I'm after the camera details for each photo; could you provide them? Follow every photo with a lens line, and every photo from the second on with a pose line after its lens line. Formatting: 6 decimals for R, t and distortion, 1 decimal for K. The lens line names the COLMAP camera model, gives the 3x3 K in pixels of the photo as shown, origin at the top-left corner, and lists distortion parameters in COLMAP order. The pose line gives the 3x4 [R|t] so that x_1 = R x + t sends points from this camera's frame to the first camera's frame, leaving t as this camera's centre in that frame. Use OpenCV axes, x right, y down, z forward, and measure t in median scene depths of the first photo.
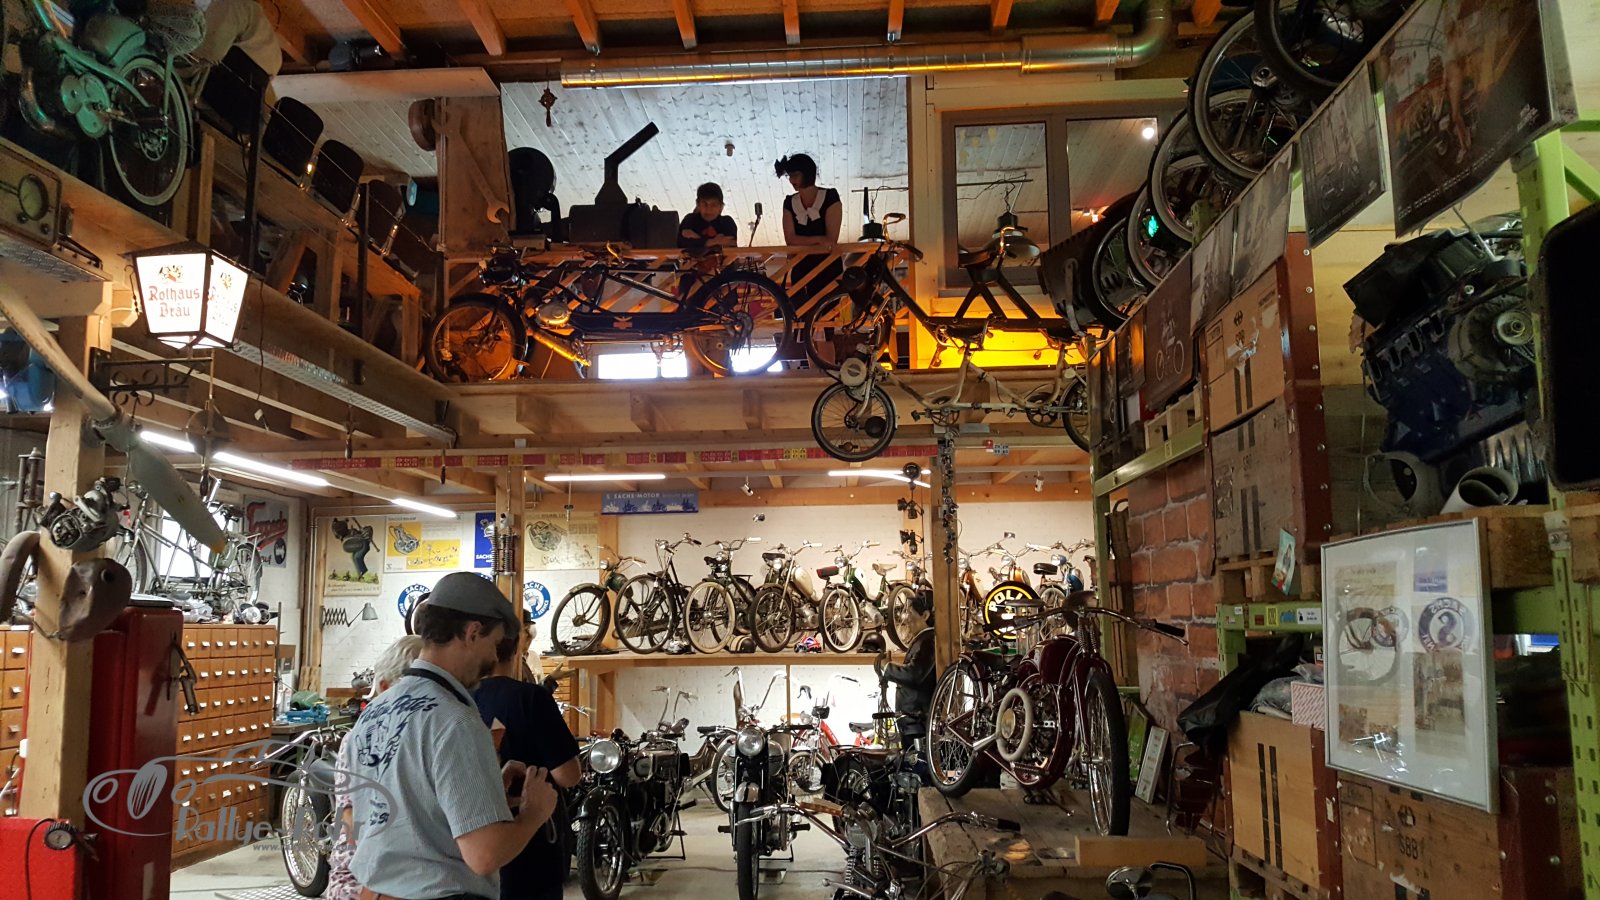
lens RADIAL K [[1201.8, 0, 799.2], [0, 1201.8, 439.8], [0, 0, 1]] dist [0.043617, -0.132477]
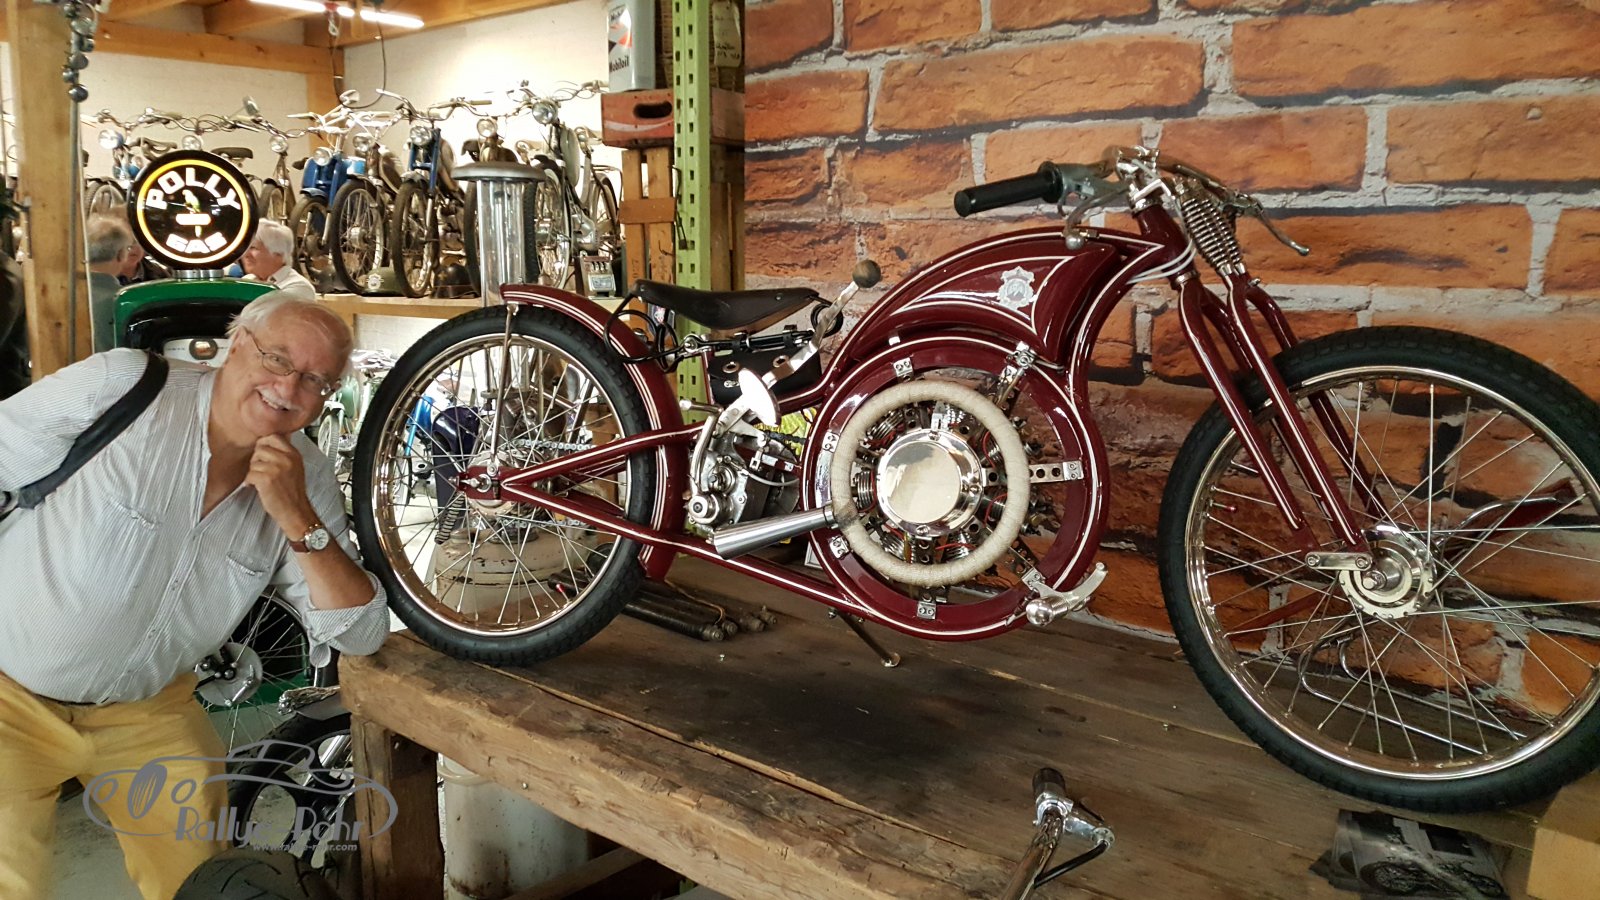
lens RADIAL K [[1201.8, 0, 761.3], [0, 1201.8, 455.2], [0, 0, 1]] dist [0.043617, -0.132477]
pose [[0.633215, -0.119257, 0.764733, -0.055339], [-0.120052, 0.960965, 0.249265, 0.063203], [-0.764608, -0.249646, 0.594181, 0.356641]]
